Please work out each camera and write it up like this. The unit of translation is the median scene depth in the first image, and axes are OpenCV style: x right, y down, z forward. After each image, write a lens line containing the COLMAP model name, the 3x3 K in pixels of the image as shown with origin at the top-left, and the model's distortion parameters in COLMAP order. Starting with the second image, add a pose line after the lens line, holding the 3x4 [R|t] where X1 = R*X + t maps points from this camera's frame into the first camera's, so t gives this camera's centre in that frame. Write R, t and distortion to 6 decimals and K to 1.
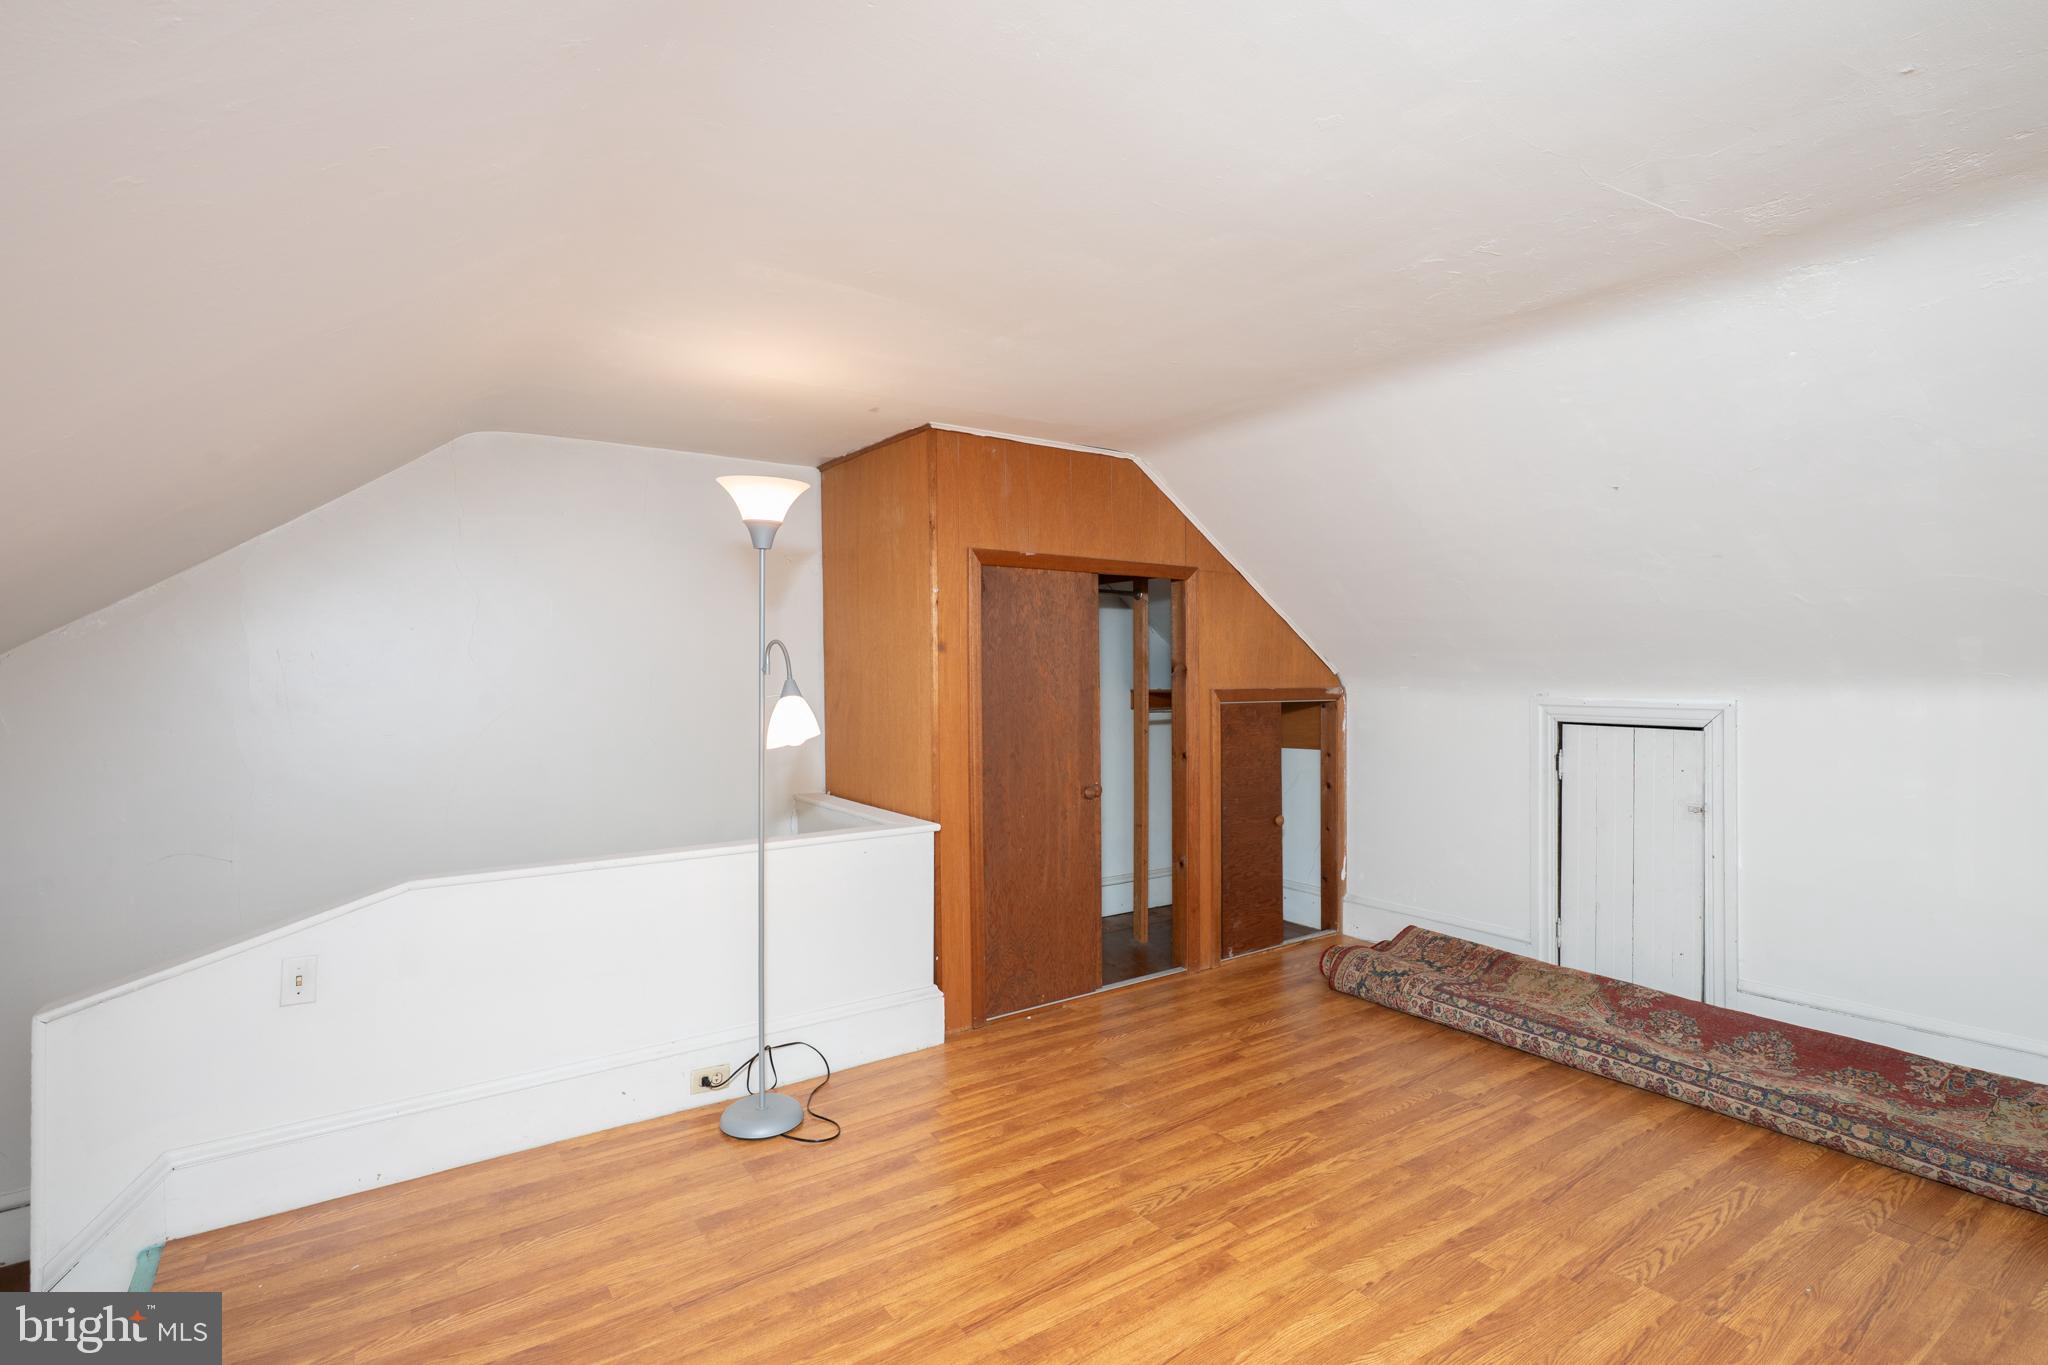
lens RADIAL K [[992.7, 0, 1024.0], [0, 992.7, 682.5], [0, 0, 1]] dist [-0.001996, 0.001544]
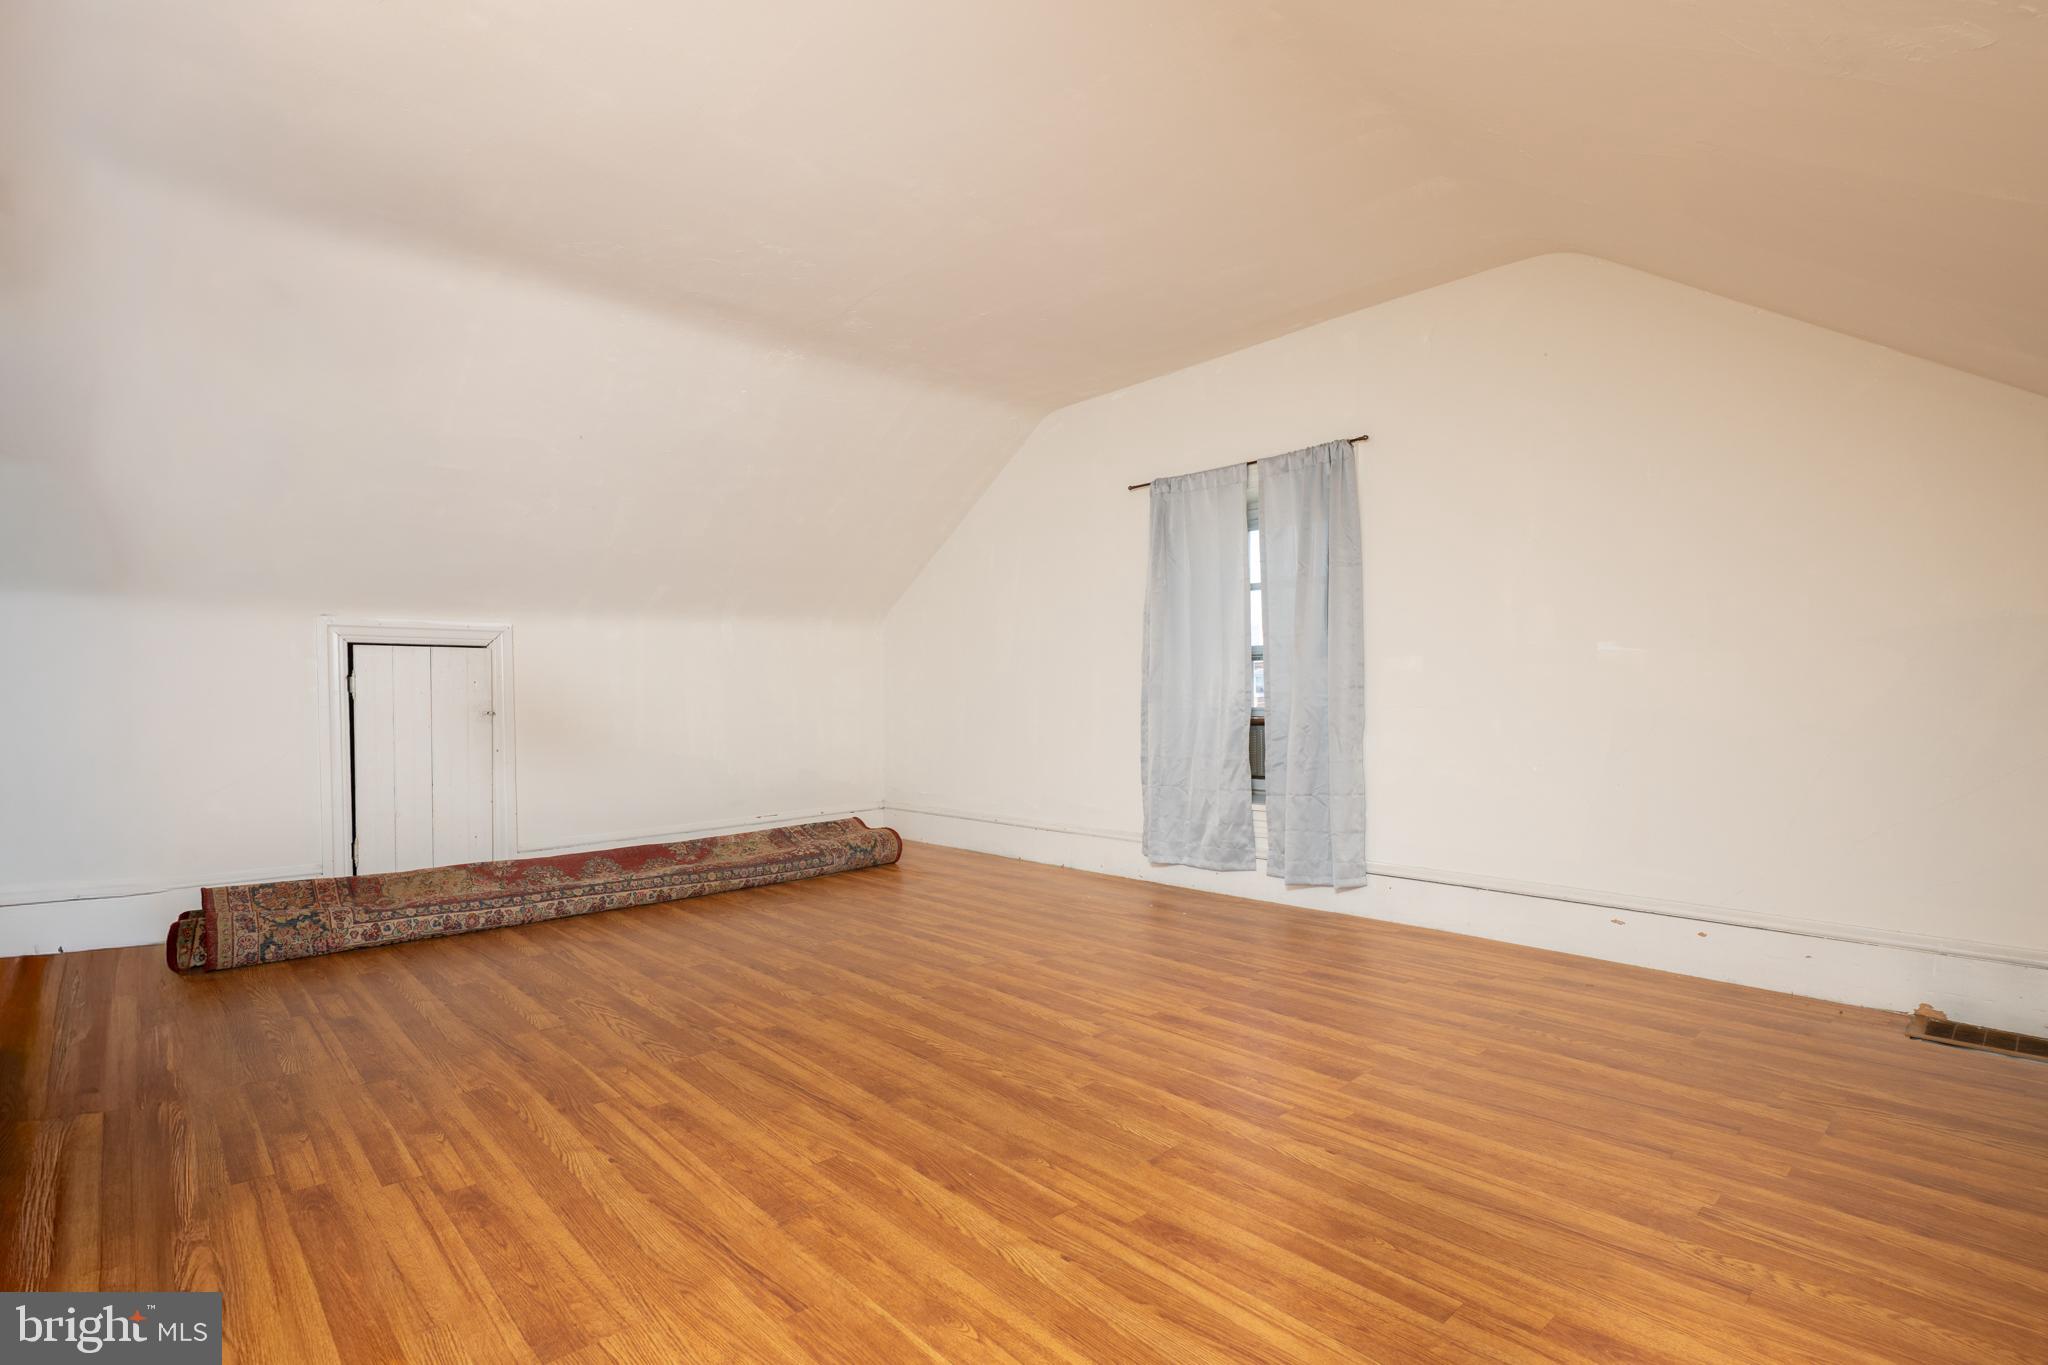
lens RADIAL K [[962.5, 0, 1024.0], [0, 962.5, 682.5], [0, 0, 1]] dist [-0.001065, 0.000064]
pose [[-0.152426, 0.012598, 0.988235, -0.799730], [0.022492, 0.999704, -0.009275, 0.157925], [-0.988059, 0.020813, -0.152664, 0.721515]]
